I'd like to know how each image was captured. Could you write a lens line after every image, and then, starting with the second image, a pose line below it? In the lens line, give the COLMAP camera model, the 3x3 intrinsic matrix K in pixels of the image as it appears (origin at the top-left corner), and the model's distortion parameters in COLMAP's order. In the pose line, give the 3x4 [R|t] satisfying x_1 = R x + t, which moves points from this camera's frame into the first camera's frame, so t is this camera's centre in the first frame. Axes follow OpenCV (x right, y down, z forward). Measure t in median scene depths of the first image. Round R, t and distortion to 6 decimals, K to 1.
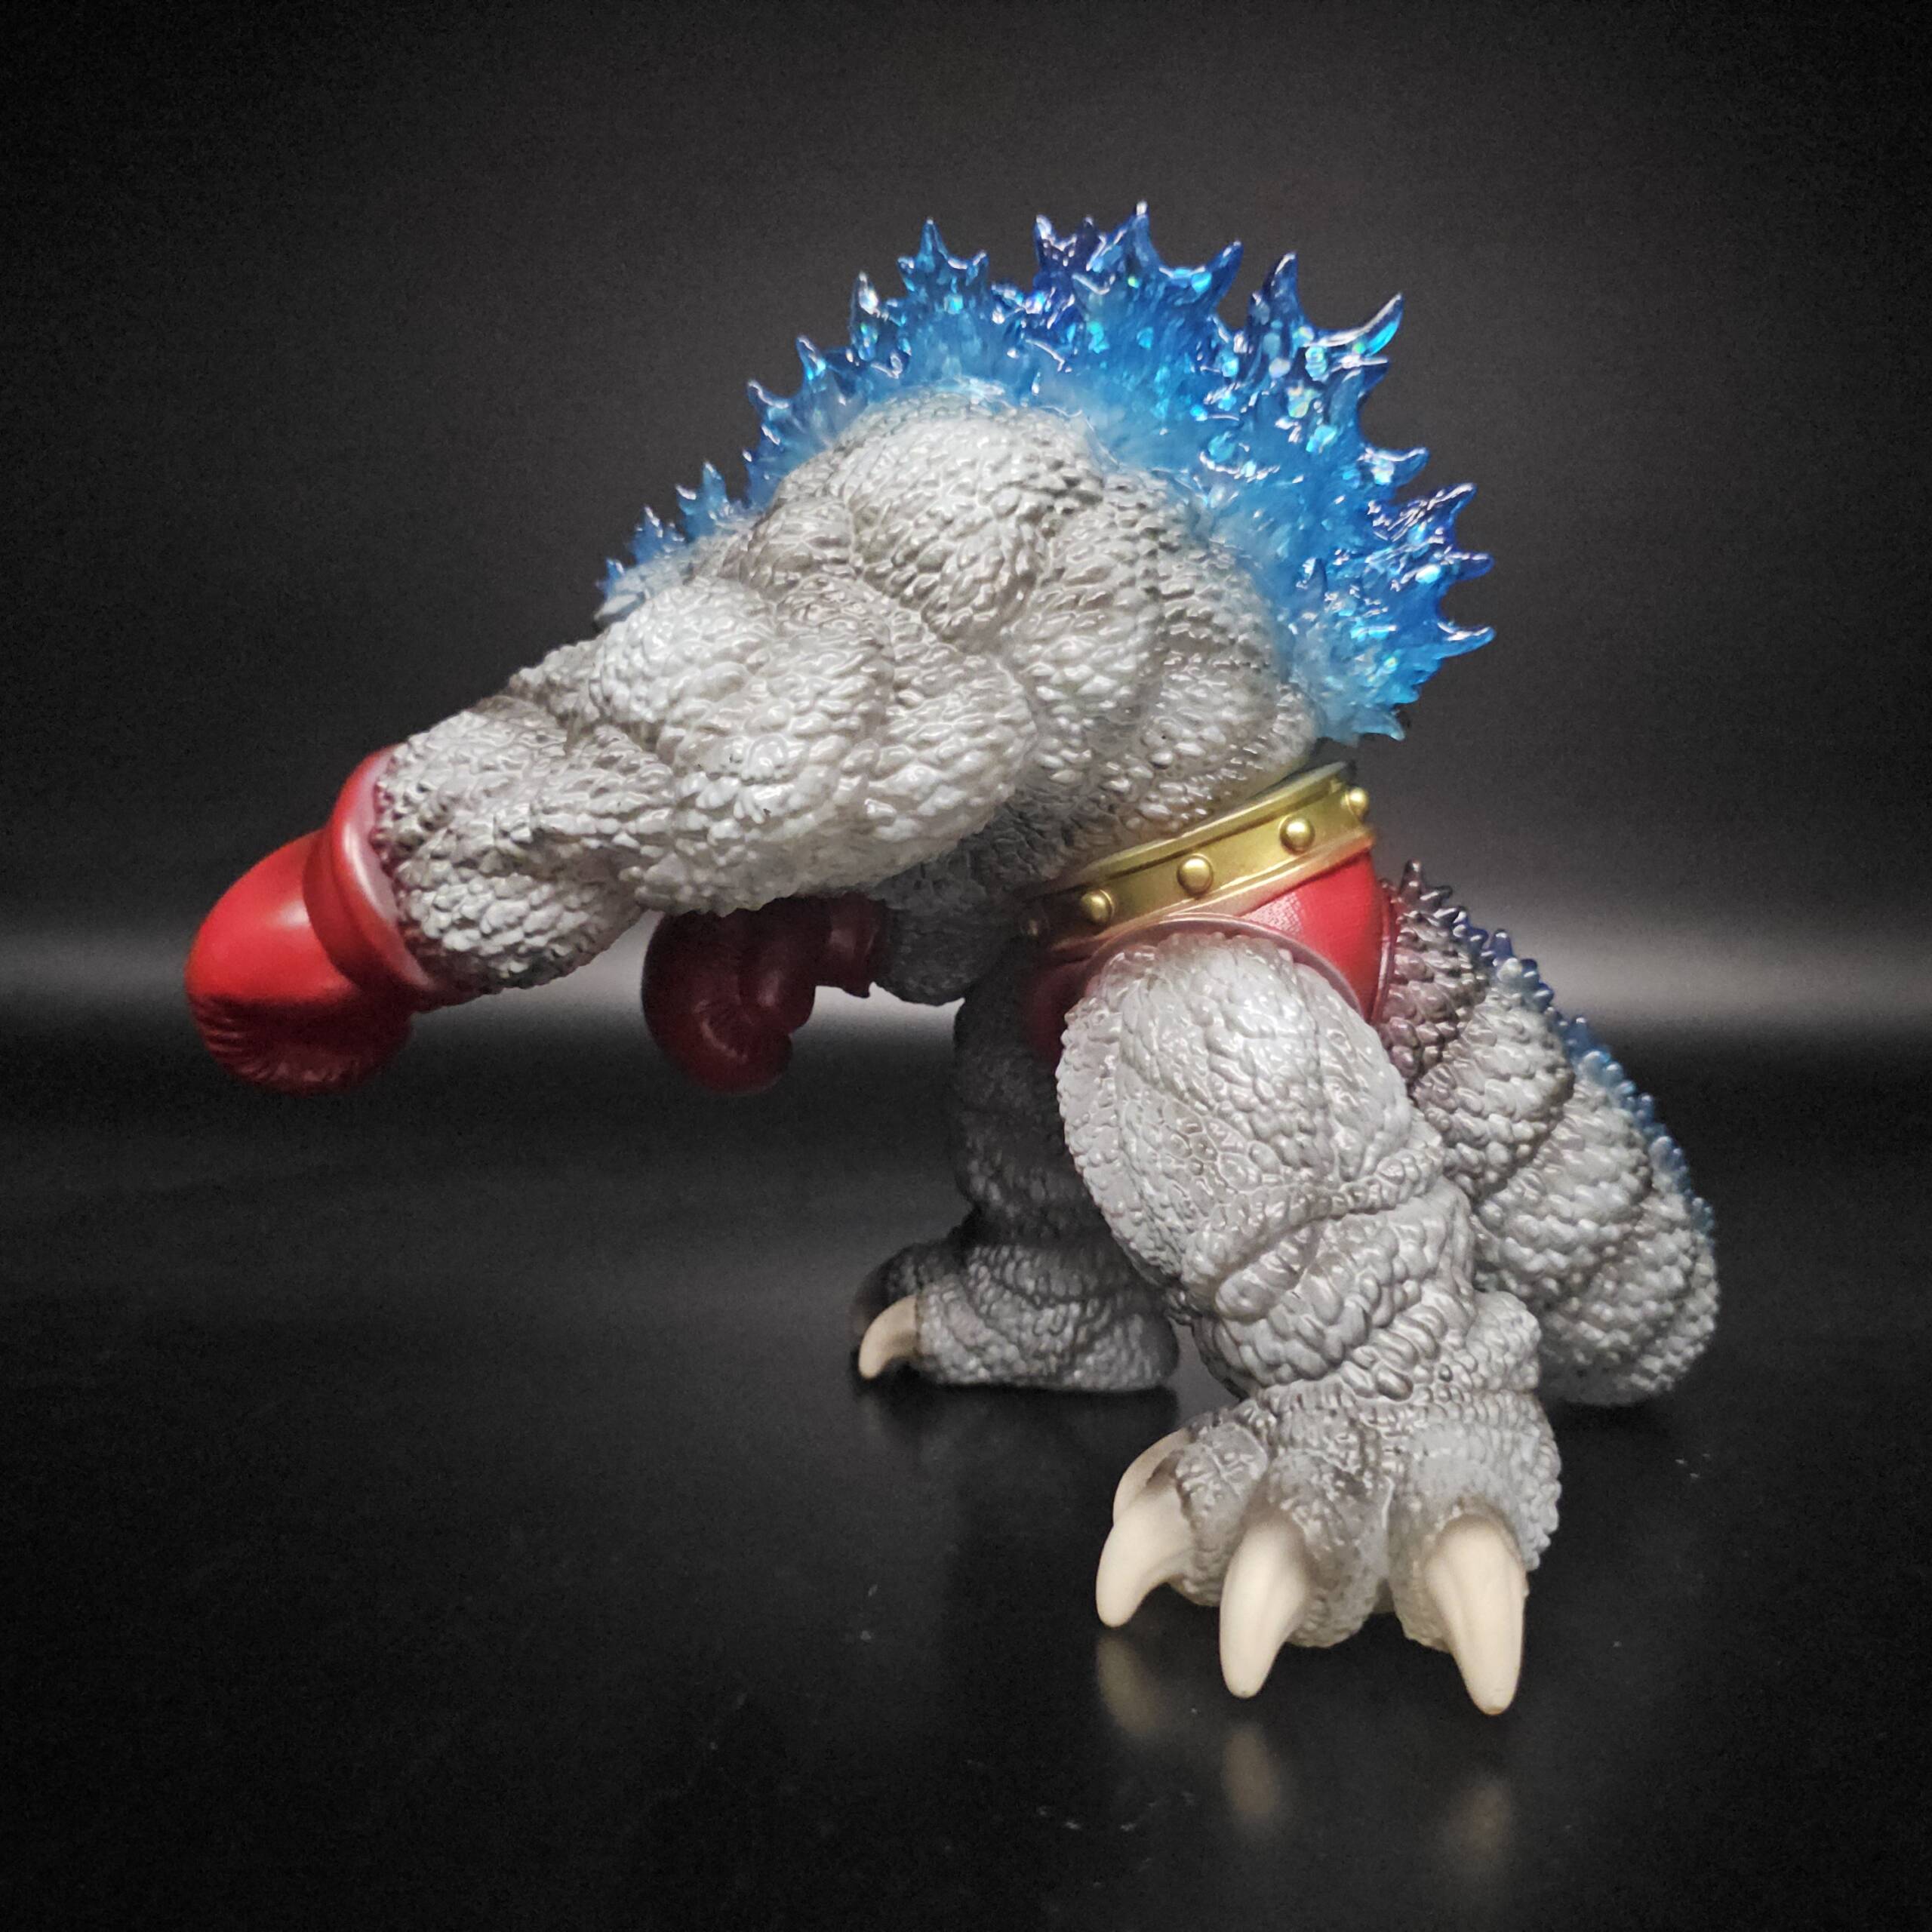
lens RADIAL K [[1891.1, 0, 966.3], [0, 1891.1, 1022.3], [0, 0, 1]] dist [-0.028995, -0.015043]
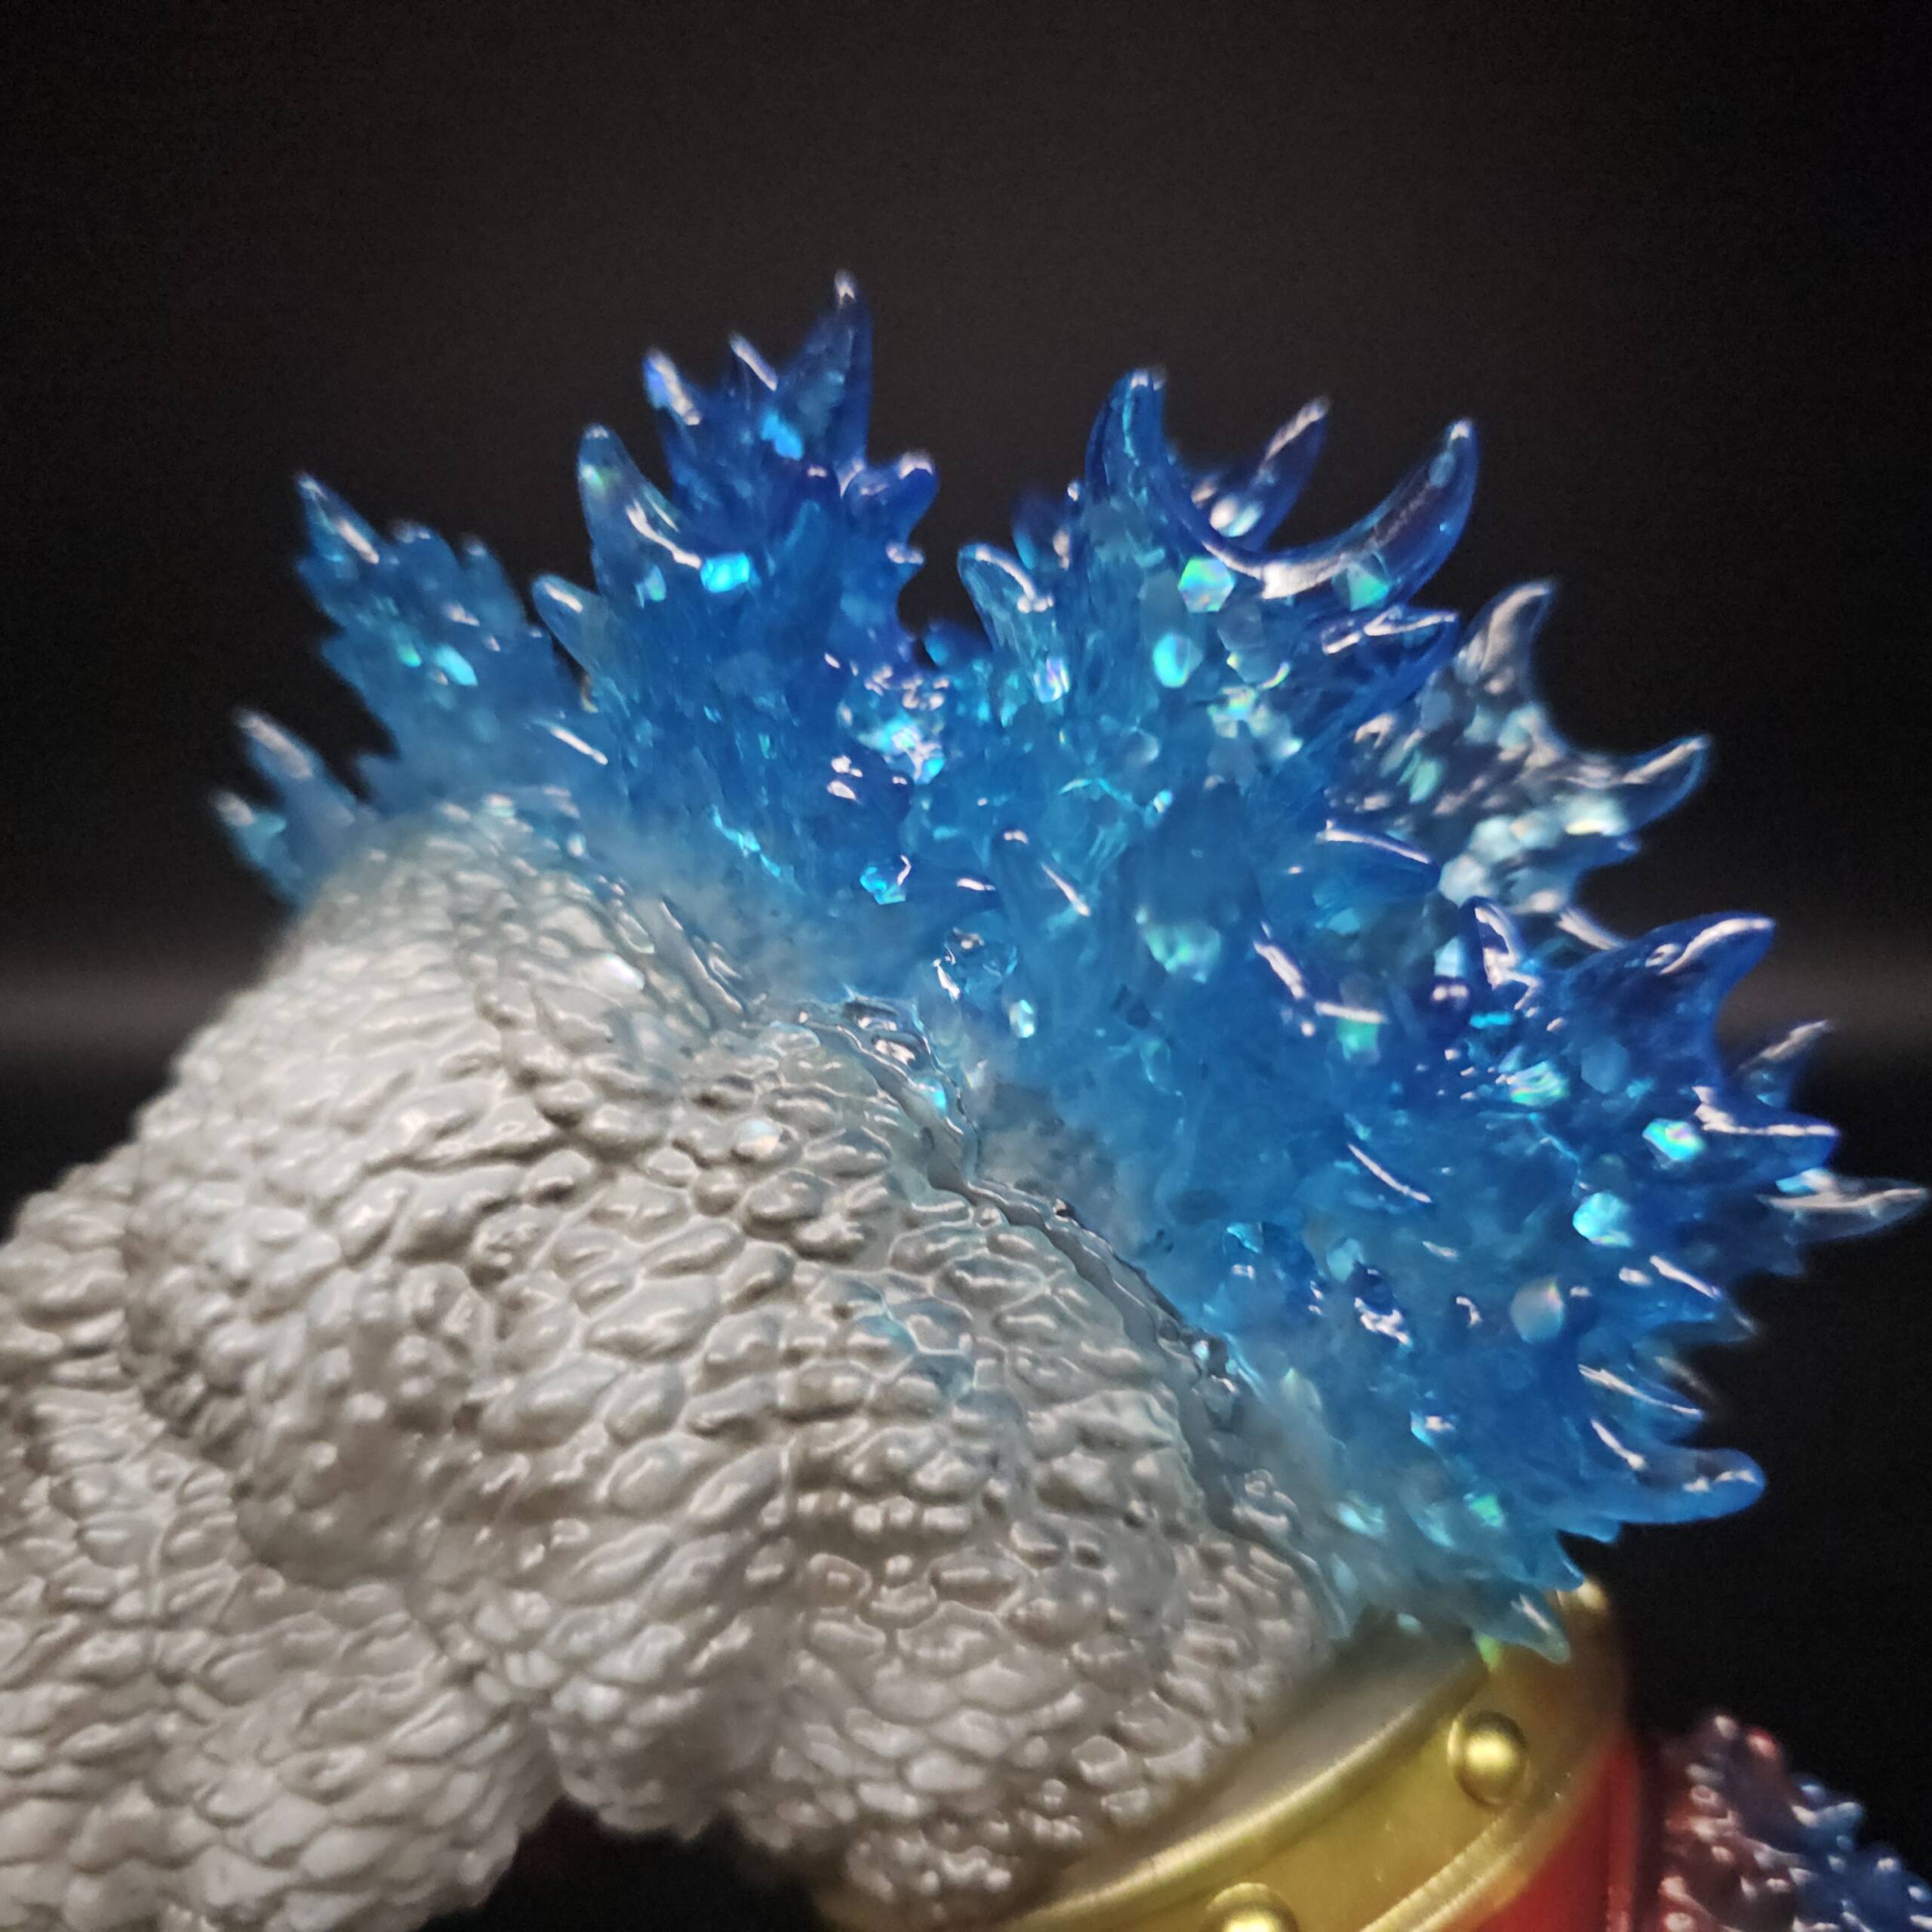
lens RADIAL K [[1891.1, 0, 966.3], [0, 1891.1, 1022.3], [0, 0, 1]] dist [-0.028995, -0.015043]
pose [[0.920949, -0.067585, -0.383777, 0.287043], [0.083426, 0.996206, 0.024761, -0.309194], [0.380647, -0.054820, 0.923094, 0.667297]]
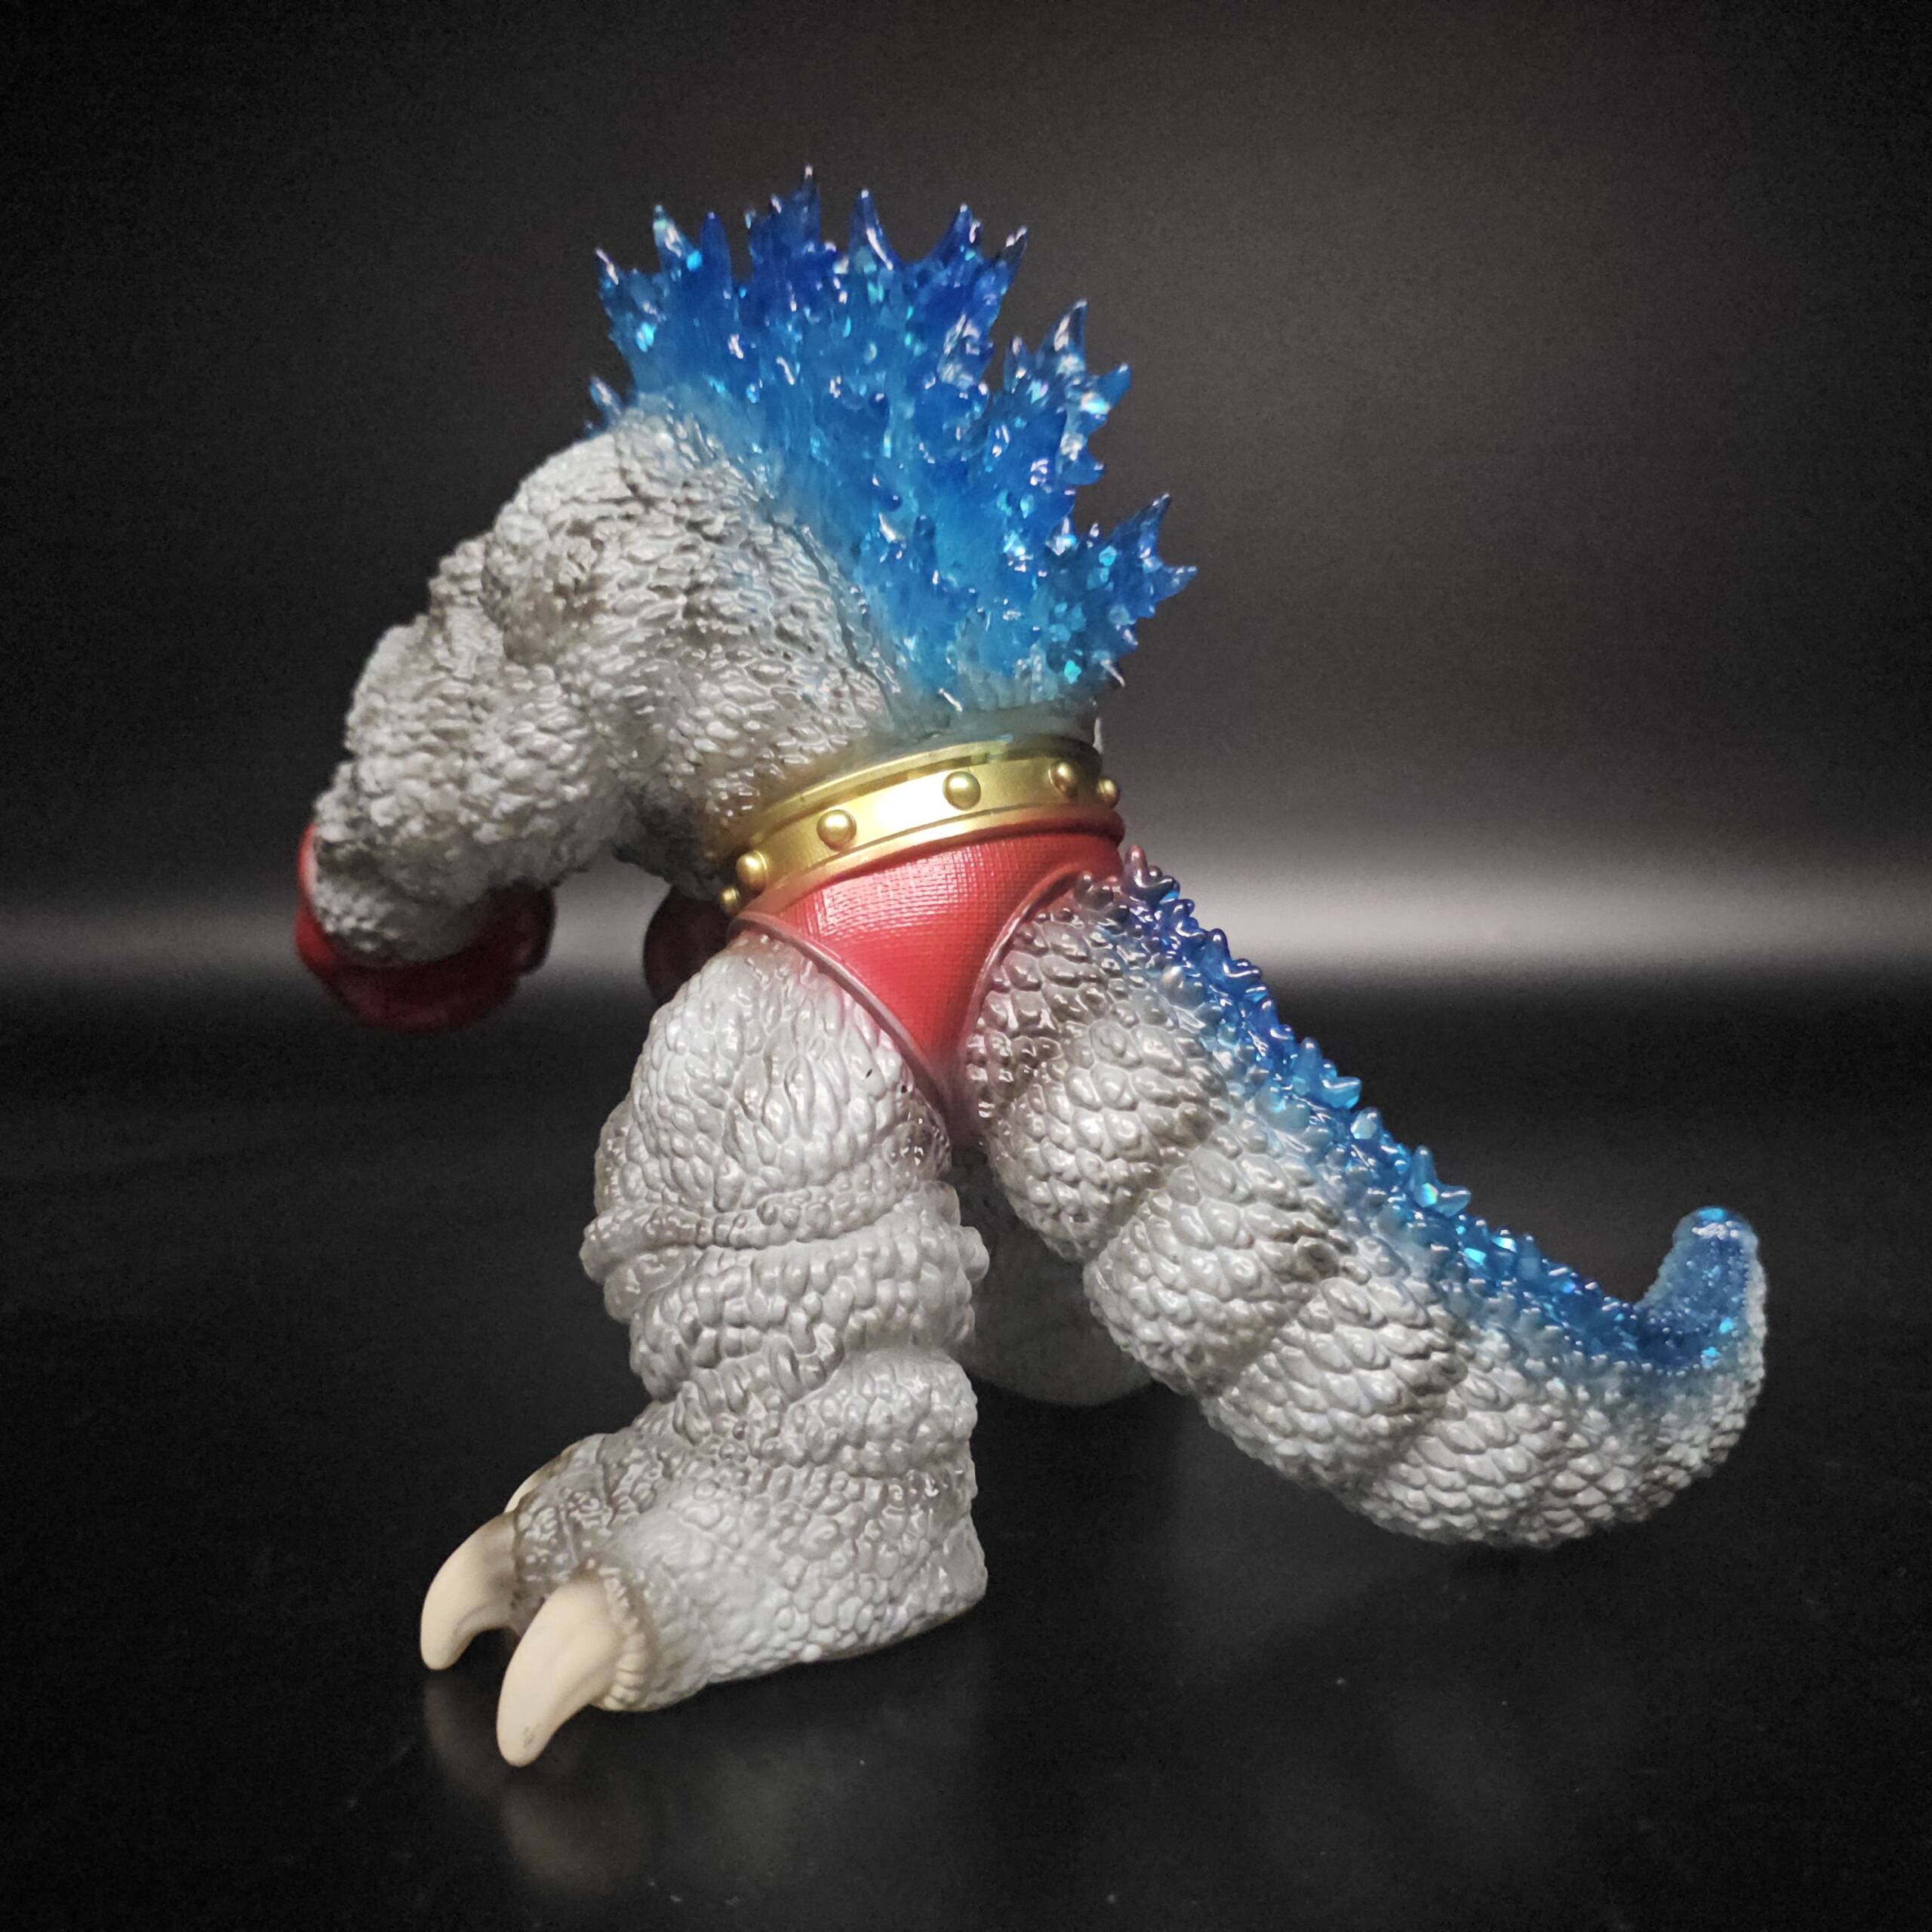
lens RADIAL K [[1891.1, 0, 966.3], [0, 1891.1, 1022.3], [0, 0, 1]] dist [-0.028995, -0.015043]
pose [[0.767366, 0.040015, -0.639959, 0.852406], [-0.039664, 0.999102, 0.014911, -0.021667], [0.639981, 0.013942, 0.768264, 0.340474]]
